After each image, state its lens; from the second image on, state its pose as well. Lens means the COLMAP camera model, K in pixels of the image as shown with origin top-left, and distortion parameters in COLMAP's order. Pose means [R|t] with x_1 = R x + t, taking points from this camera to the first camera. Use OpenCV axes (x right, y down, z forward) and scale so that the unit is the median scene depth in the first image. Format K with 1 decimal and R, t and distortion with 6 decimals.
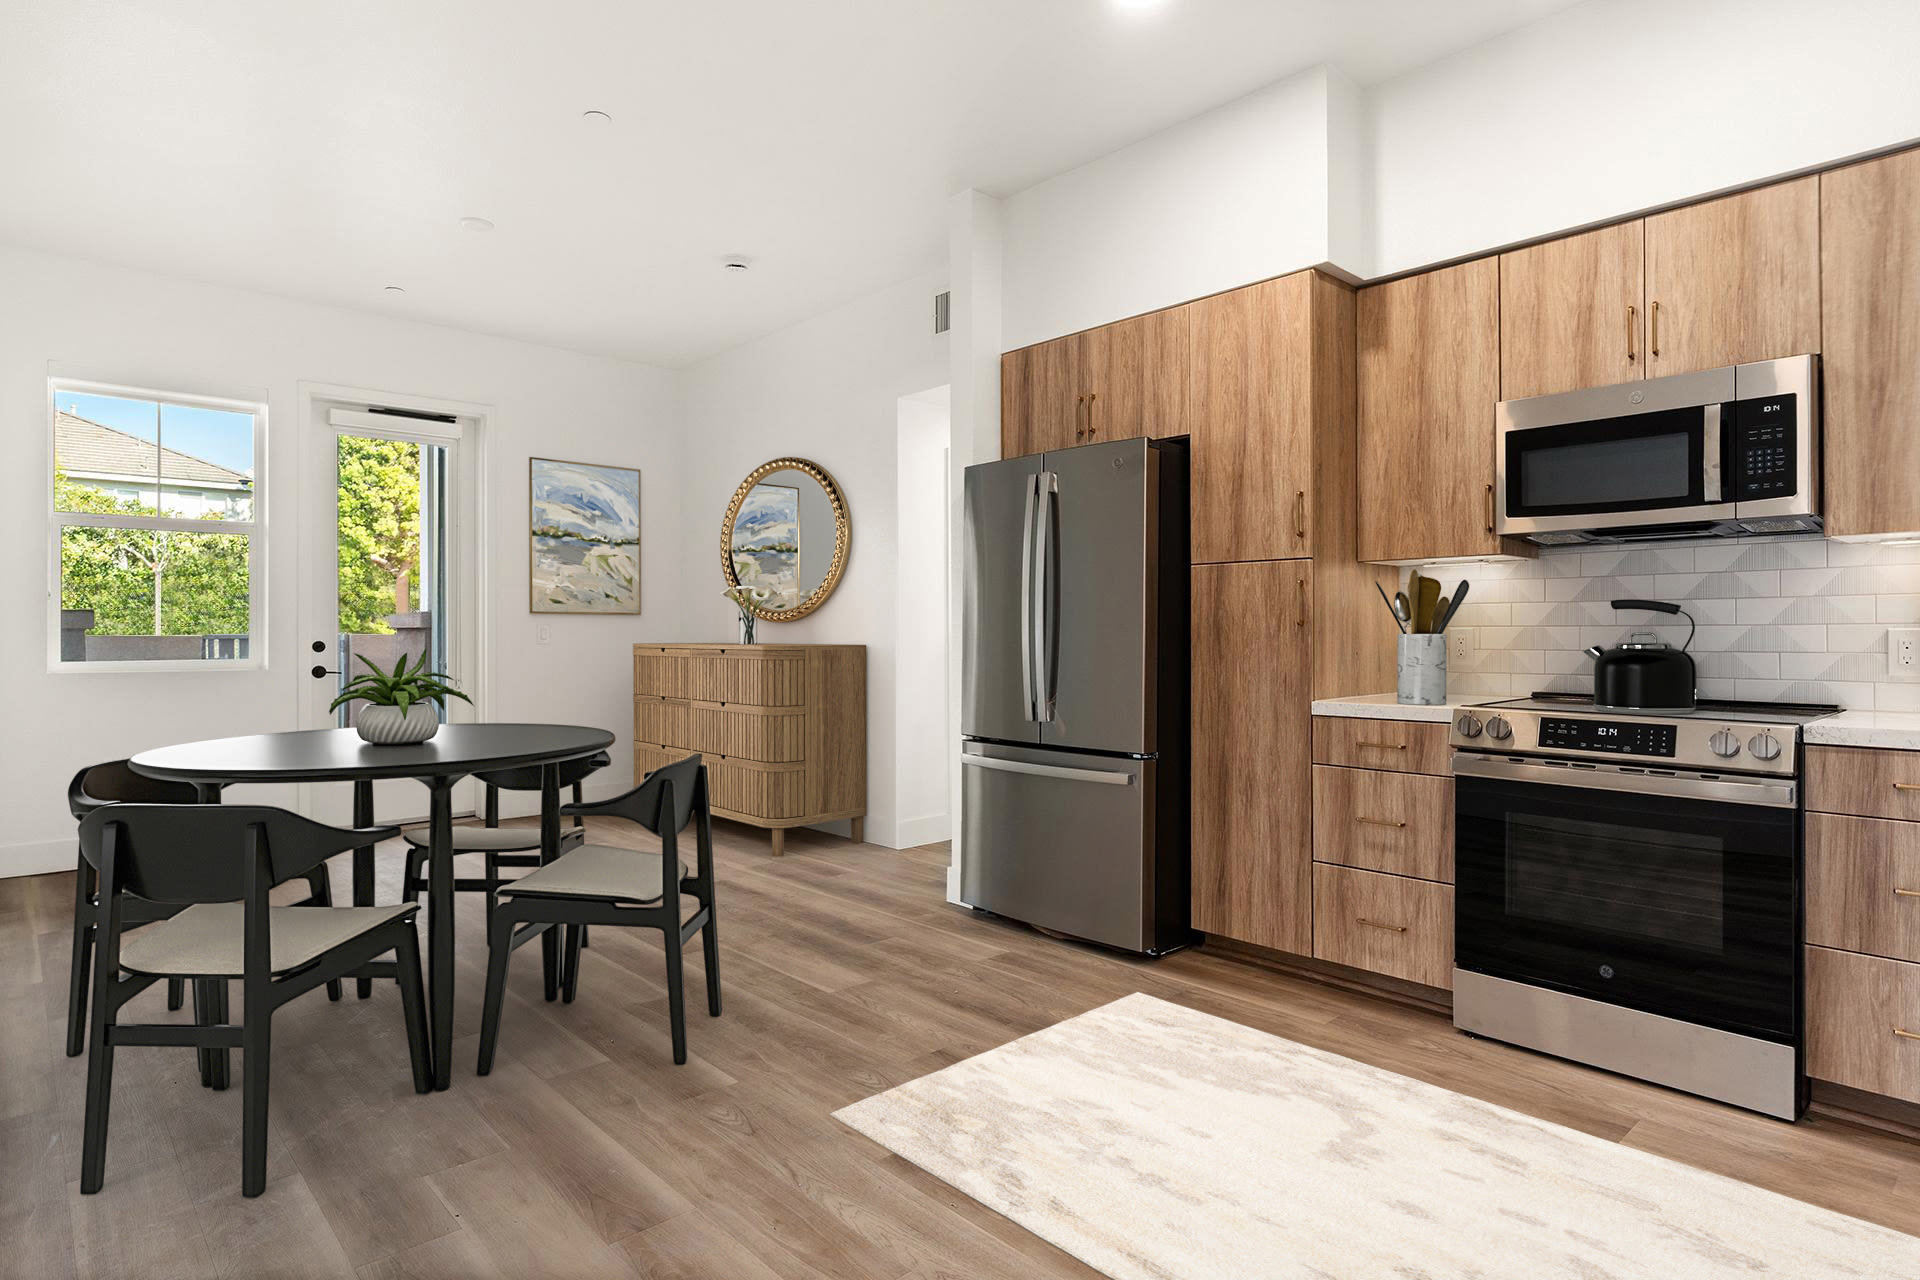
lens RADIAL K [[1017.2, 0, 960.0], [0, 1017.2, 640.0], [0, 0, 1]] dist [0.001124, 0.000230]
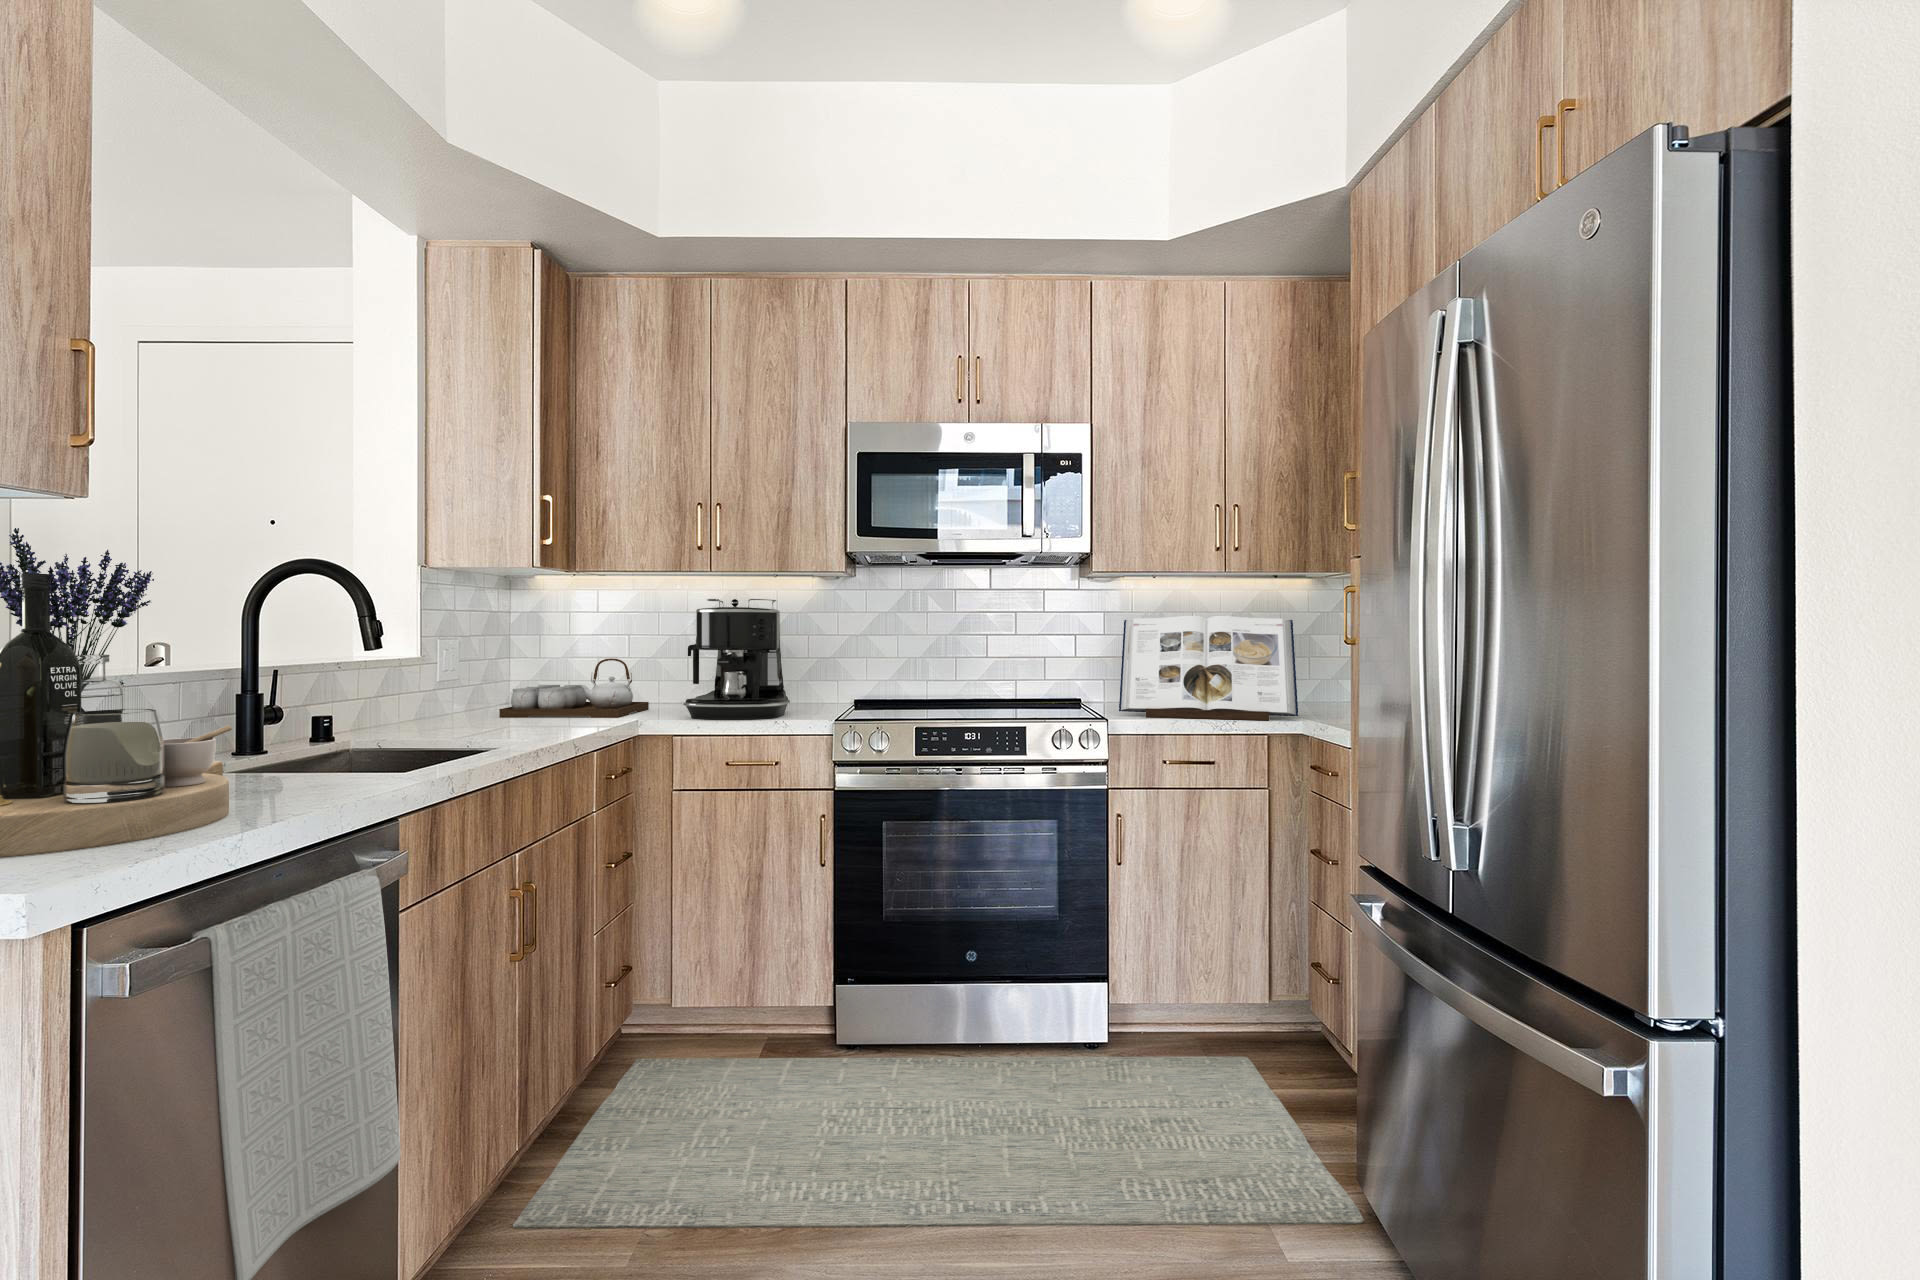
lens RADIAL K [[1017.2, 0, 960.0], [0, 1017.2, 640.0], [0, 0, 1]] dist [0.001124, 0.000230]
pose [[0.681786, -0.002505, 0.731547, -0.160405], [0.010143, 0.999930, -0.006029, -0.006495], [-0.731481, 0.011530, 0.681764, 0.245558]]
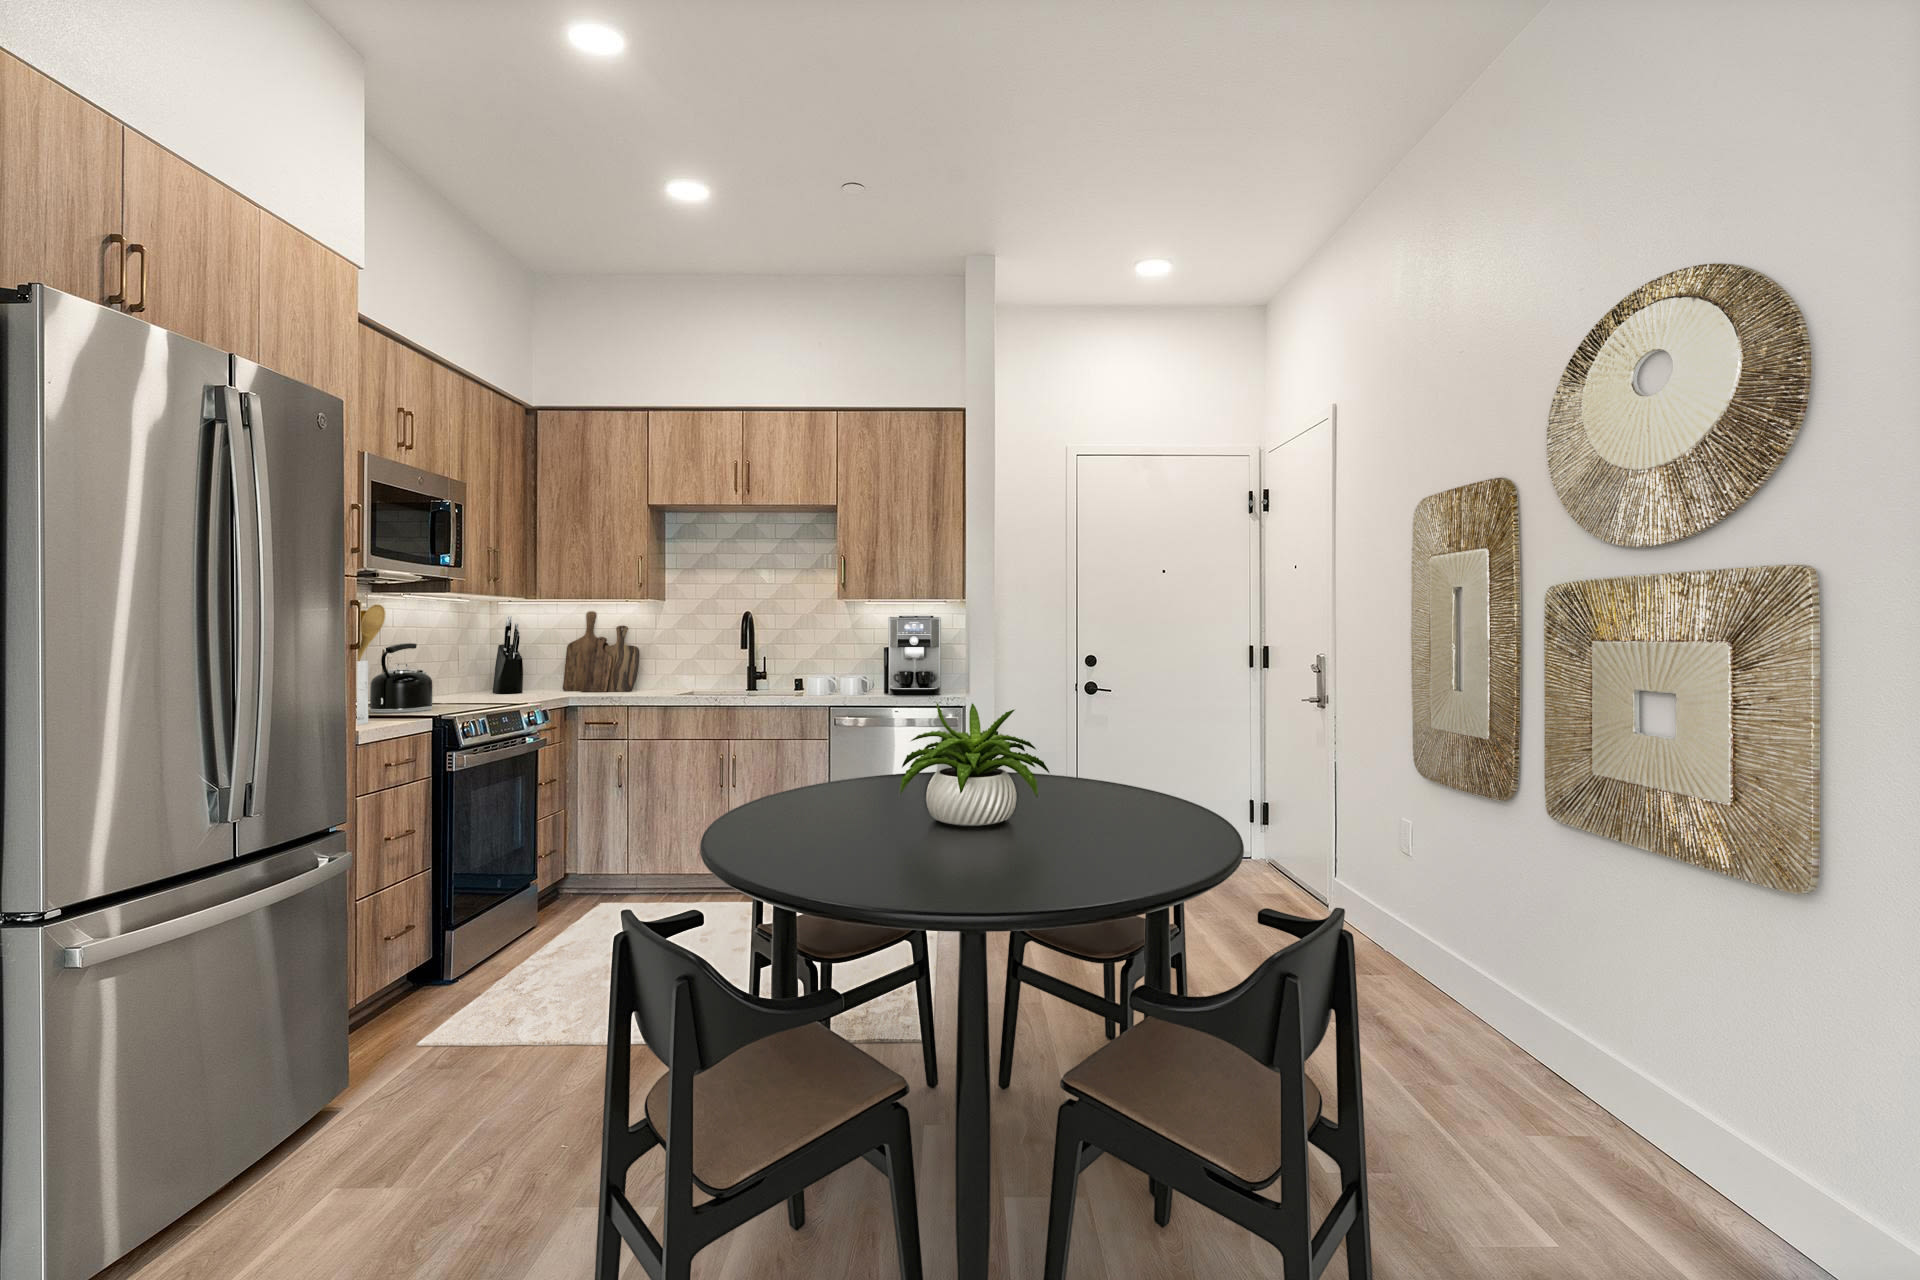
lens RADIAL K [[1017.2, 0, 960.0], [0, 1017.2, 640.0], [0, 0, 1]] dist [0.001124, 0.000230]
pose [[-0.720811, 0.001269, 0.693131, -0.774830], [0.008732, 0.999936, 0.007250, -0.026927], [-0.693077, 0.011278, -0.720776, 1.421636]]
